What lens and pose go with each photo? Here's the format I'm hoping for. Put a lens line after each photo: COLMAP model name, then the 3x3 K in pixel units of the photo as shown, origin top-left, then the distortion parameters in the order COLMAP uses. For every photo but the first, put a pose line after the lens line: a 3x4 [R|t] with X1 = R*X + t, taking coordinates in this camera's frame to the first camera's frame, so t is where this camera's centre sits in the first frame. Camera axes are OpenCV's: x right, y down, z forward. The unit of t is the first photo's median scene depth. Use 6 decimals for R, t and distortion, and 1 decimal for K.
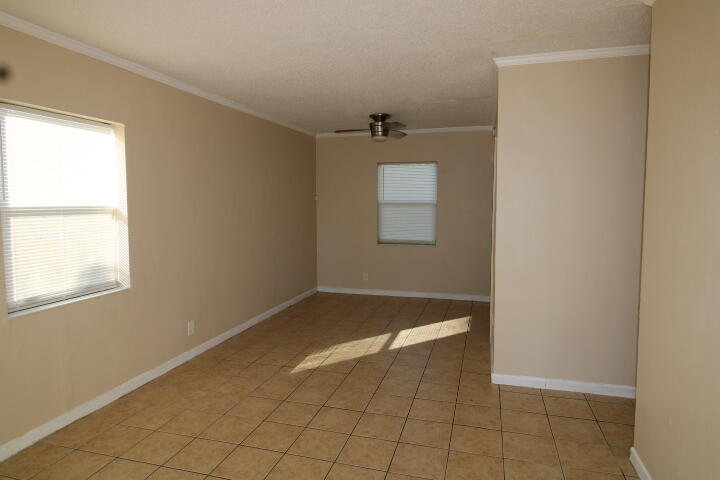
lens RADIAL K [[436.9, 0, 359.7], [0, 436.9, 227.5], [0, 0, 1]] dist [-0.002714, -0.001046]
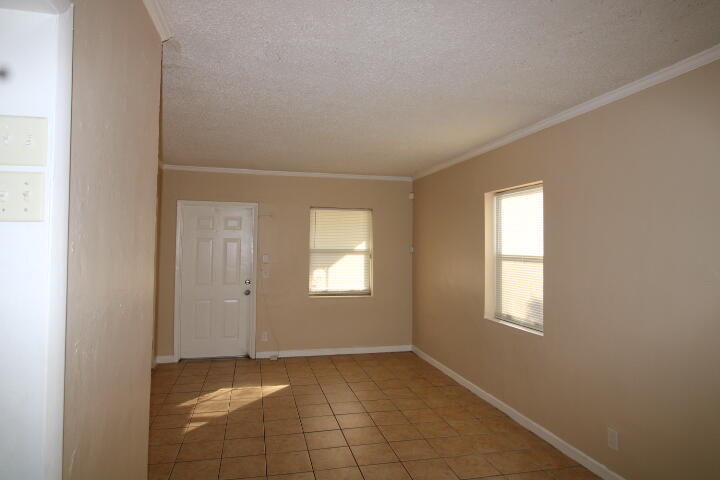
lens RADIAL K [[452.0, 0, 360.0], [0, 452.0, 240.0], [0, 0, 1]] dist [-0.002936, -0.000886]
pose [[-0.870624, -0.021436, -0.491481, 0.405671], [-0.045342, 0.998294, 0.036779, -0.115514], [0.489854, 0.054306, -0.870111, 1.833134]]
